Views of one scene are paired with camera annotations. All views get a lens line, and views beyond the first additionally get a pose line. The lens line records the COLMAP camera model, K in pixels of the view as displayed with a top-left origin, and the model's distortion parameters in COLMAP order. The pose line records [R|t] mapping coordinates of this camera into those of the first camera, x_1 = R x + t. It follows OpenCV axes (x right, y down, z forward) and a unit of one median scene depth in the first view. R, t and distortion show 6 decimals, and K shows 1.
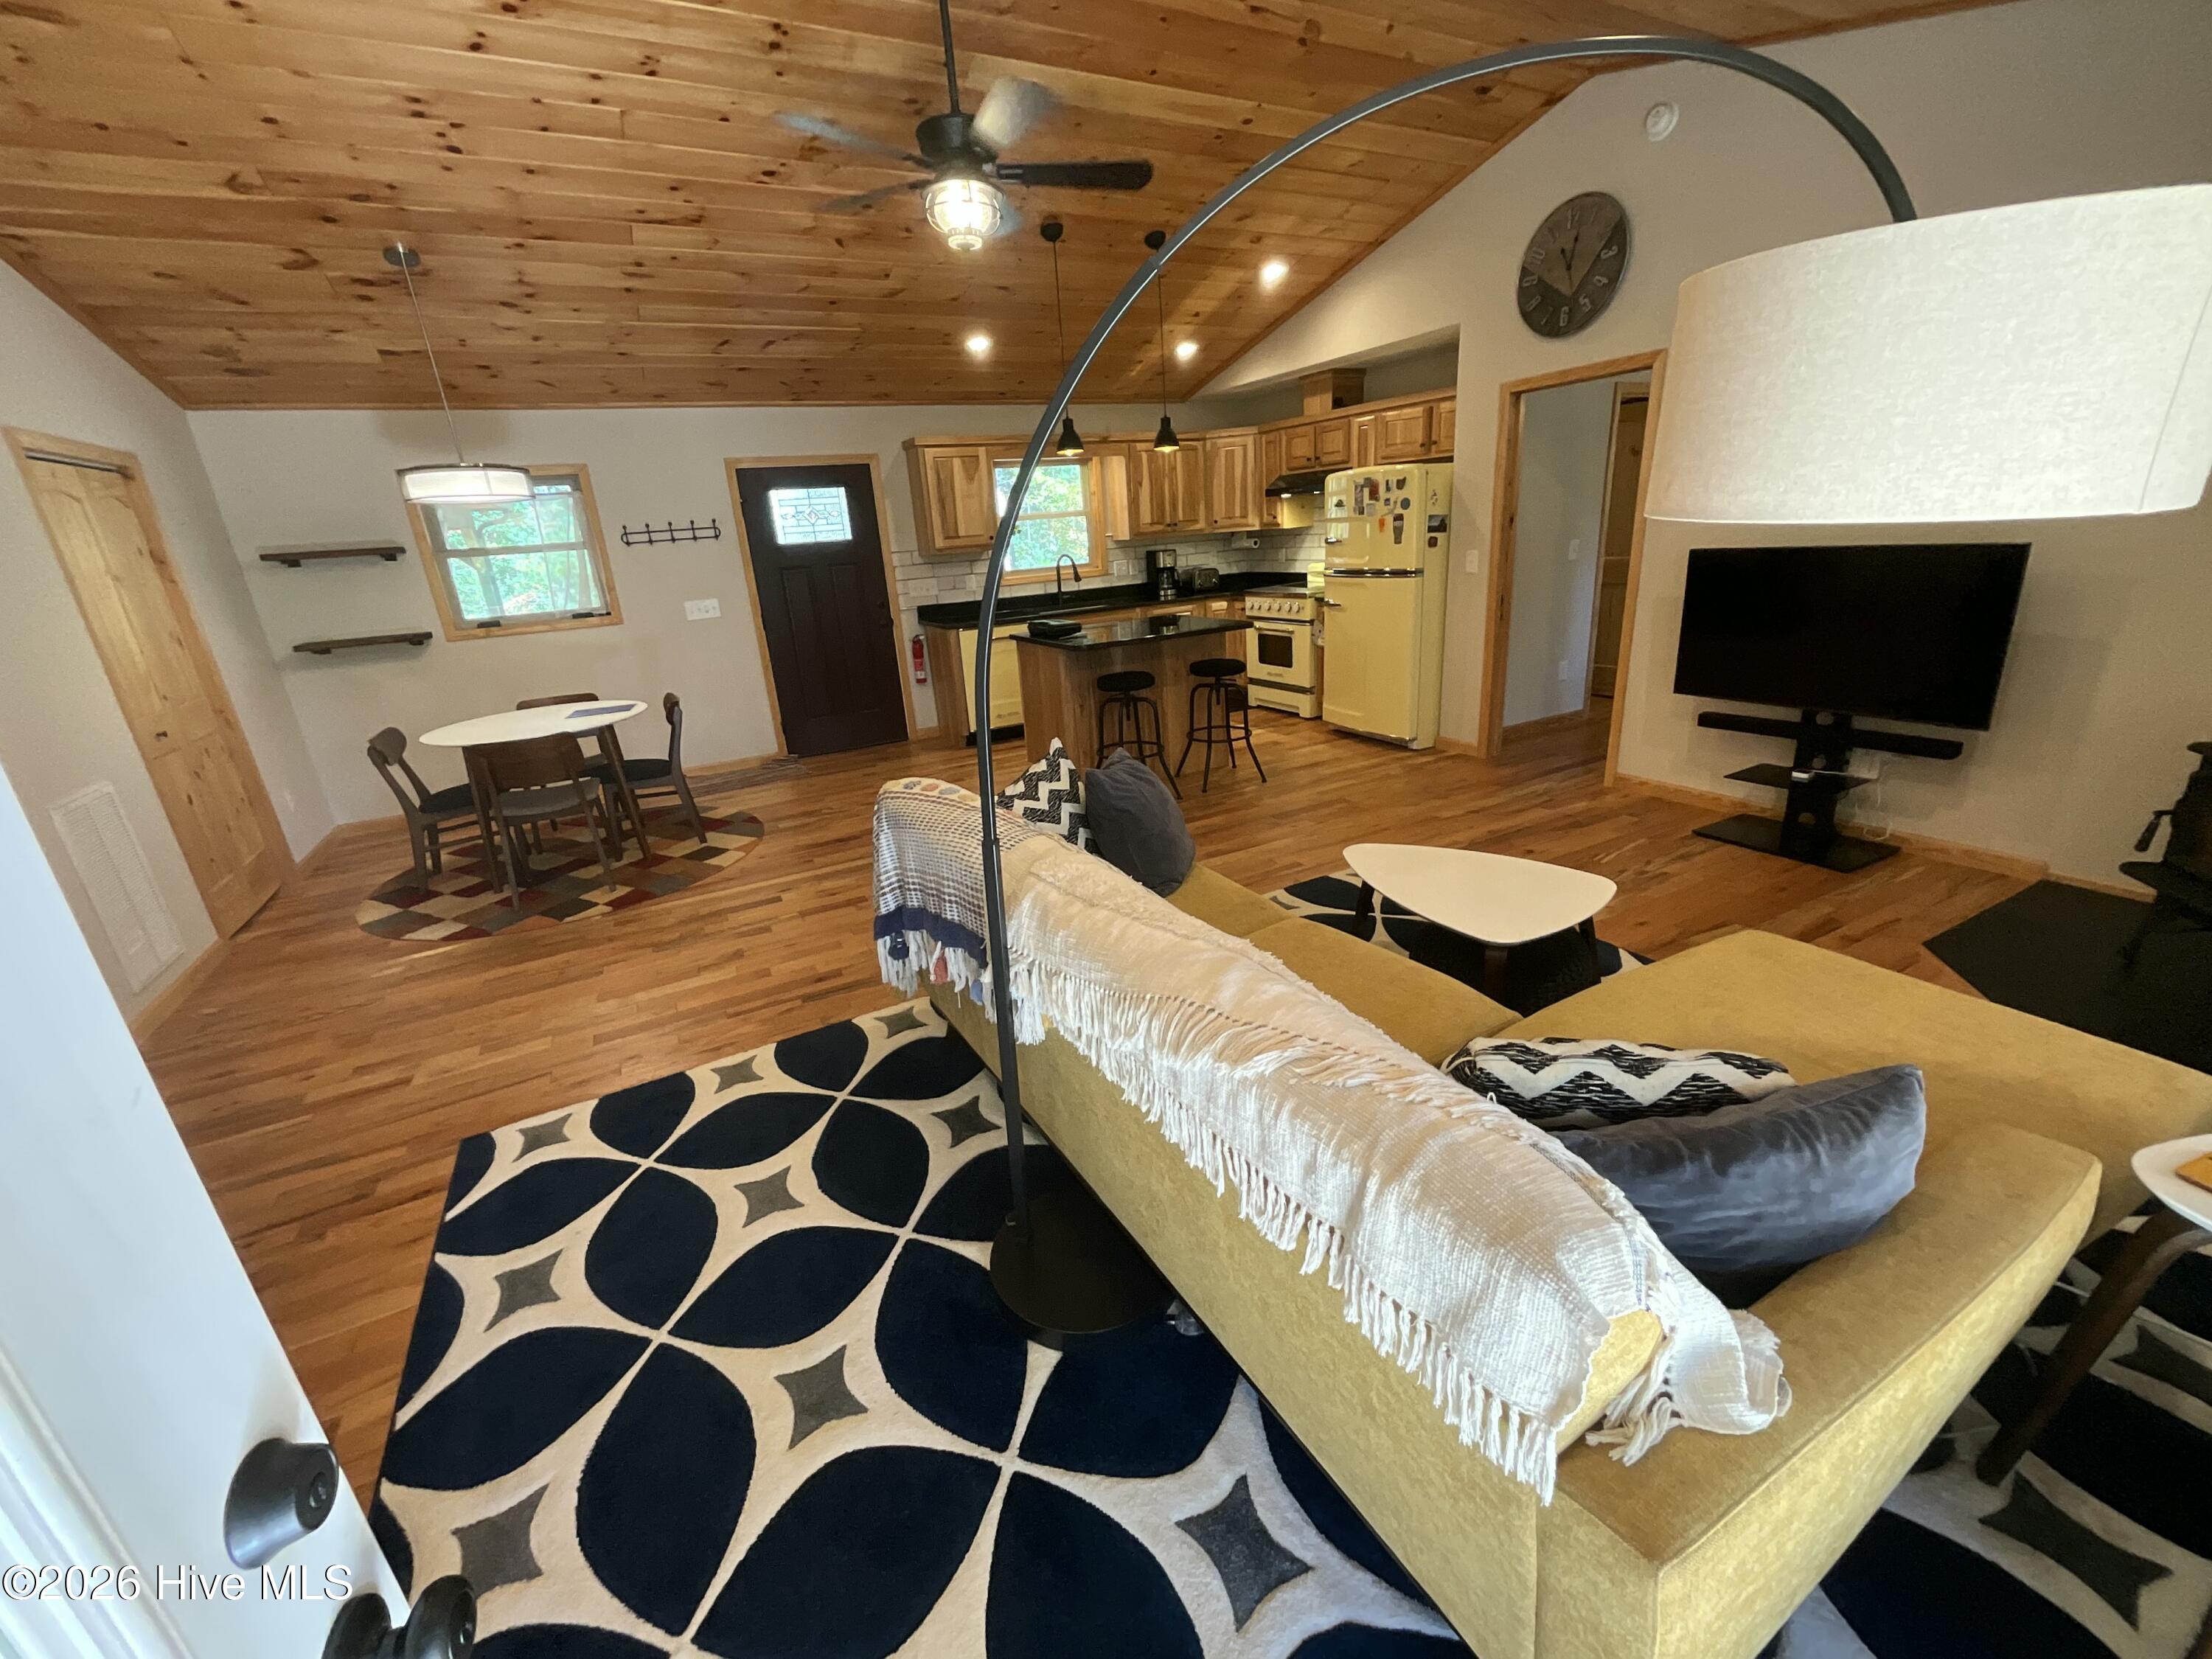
lens RADIAL K [[892.8, 0, 1104.9], [0, 892.8, 827.0], [0, 0, 1]] dist [-0.008913, 0.013740]
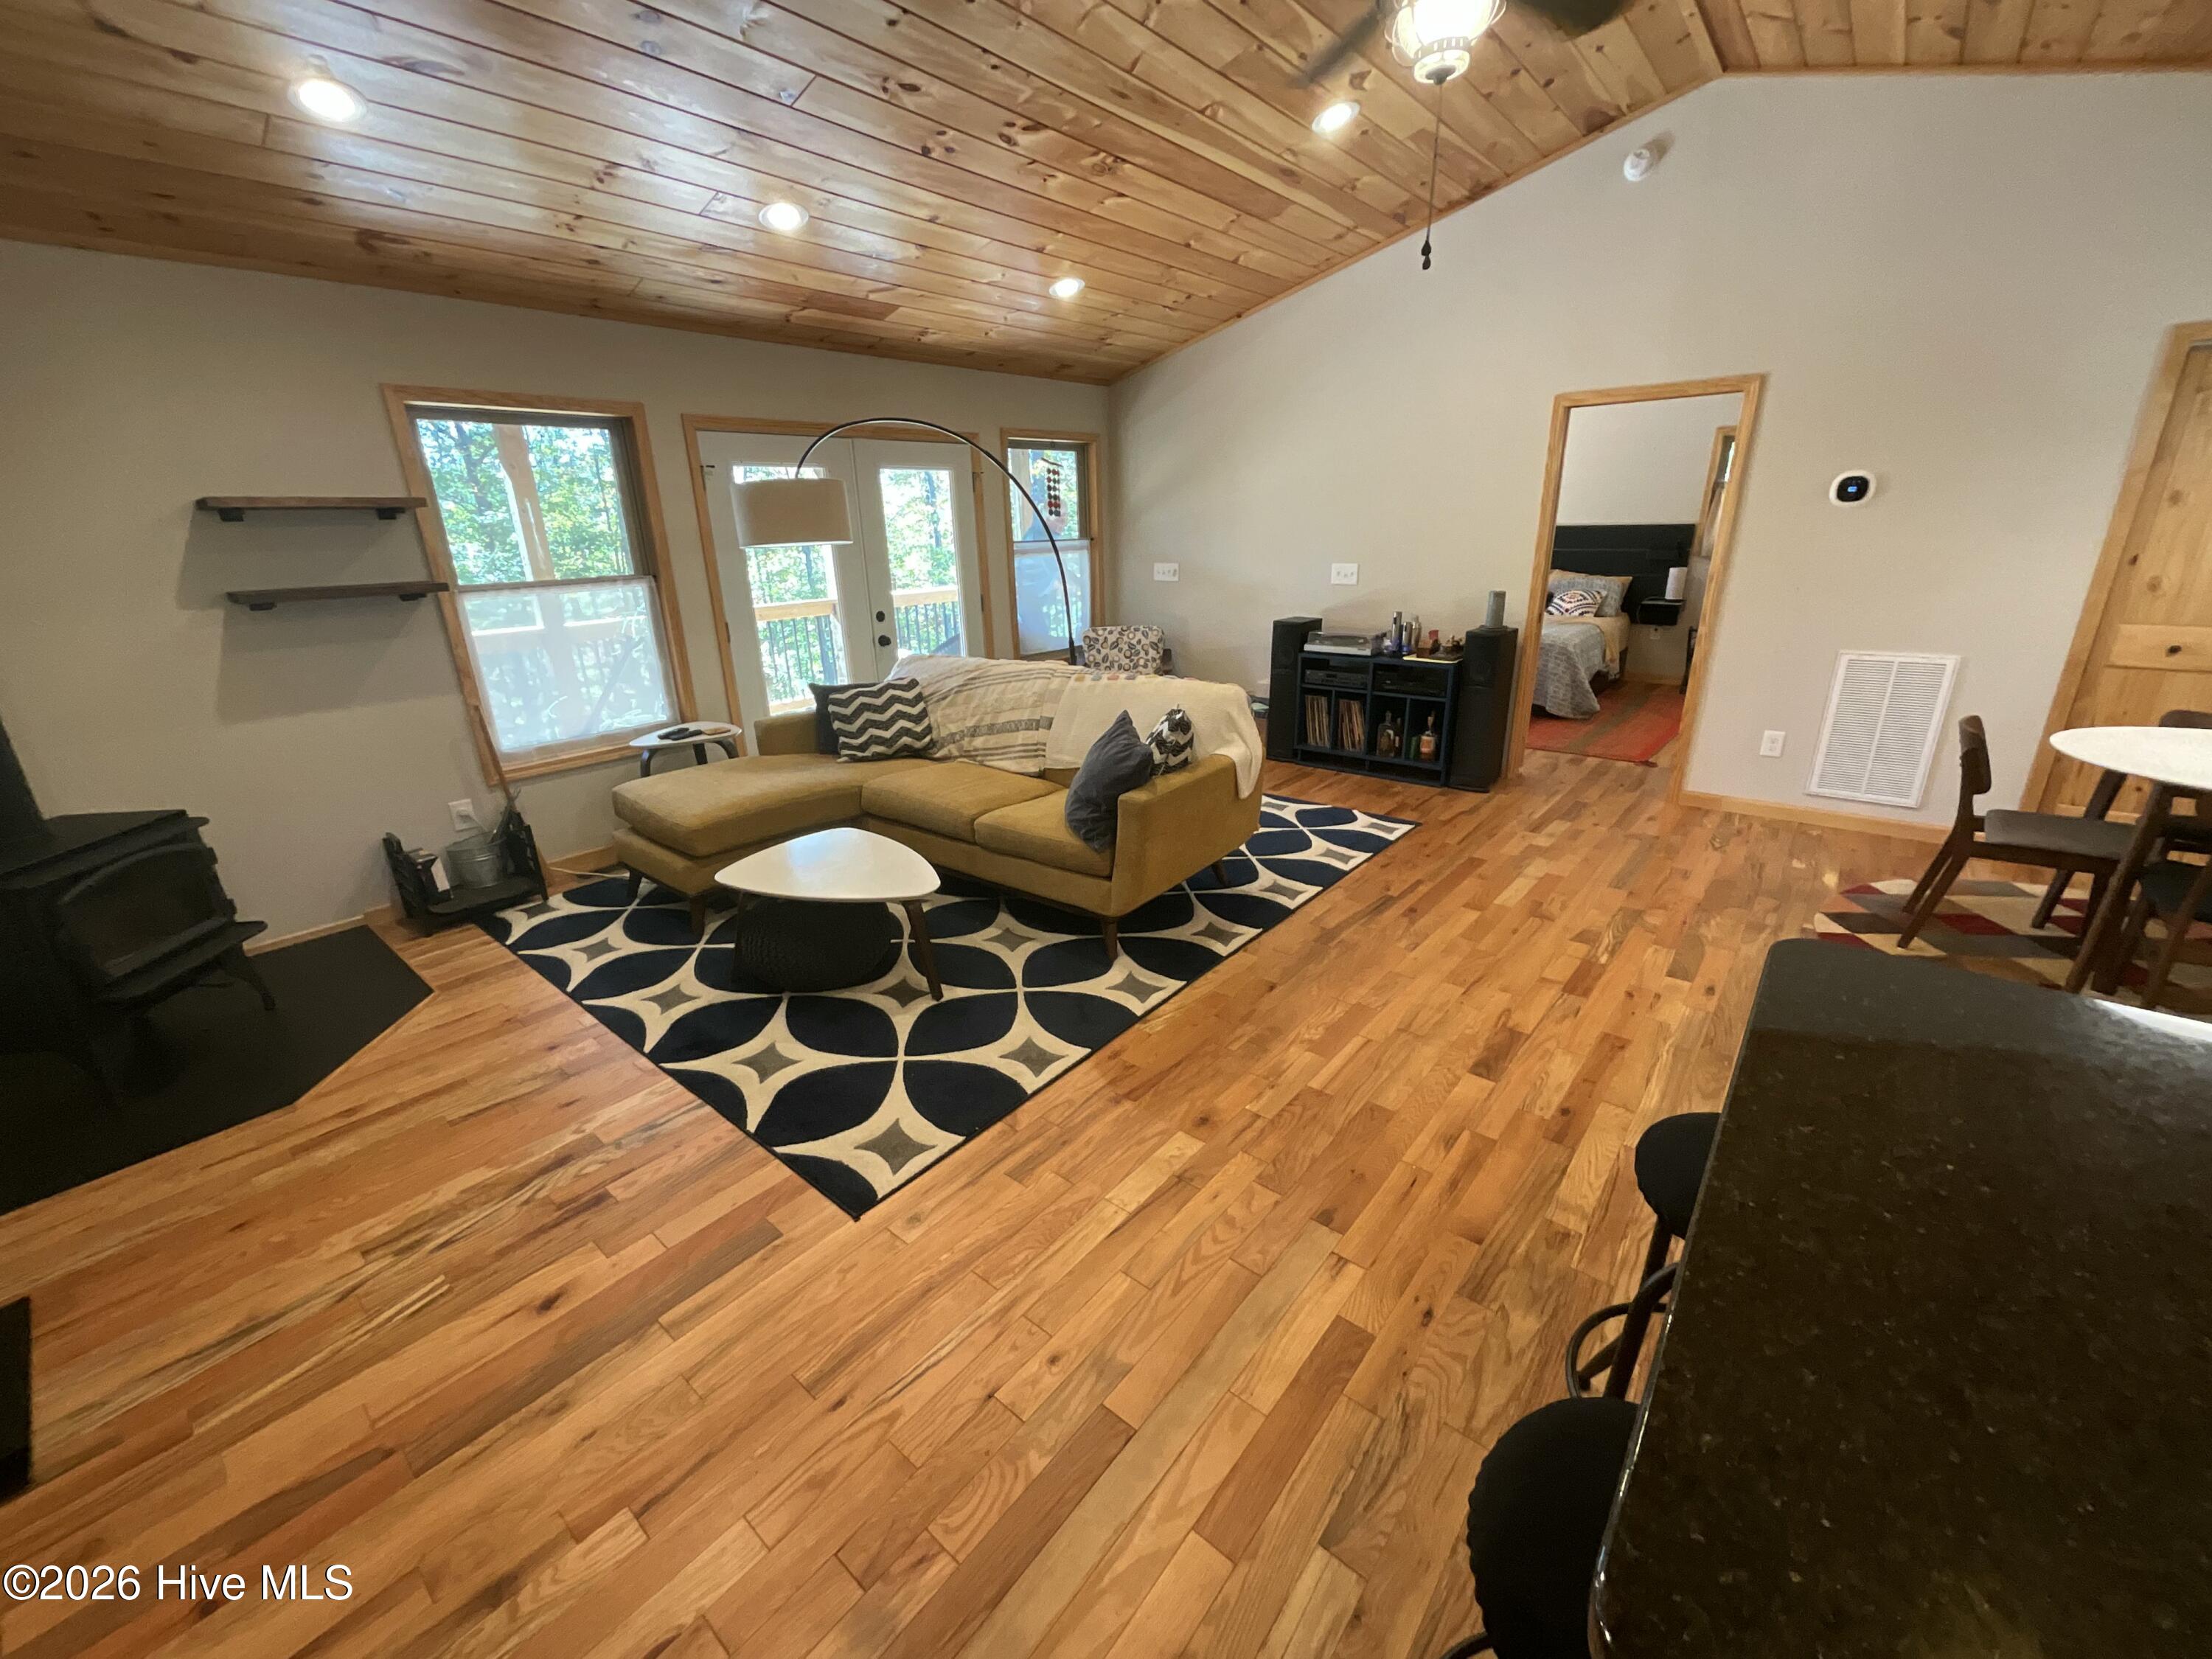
lens RADIAL K [[883.9, 0, 1107.8], [0, 883.9, 829.9], [0, 0, 1]] dist [0.001642, -0.001974]
pose [[-0.920578, 0.215764, -0.325550, 0.211835], [-0.036601, 0.782219, 0.621928, -0.333136], [0.388841, 0.584448, -0.712196, 0.910777]]
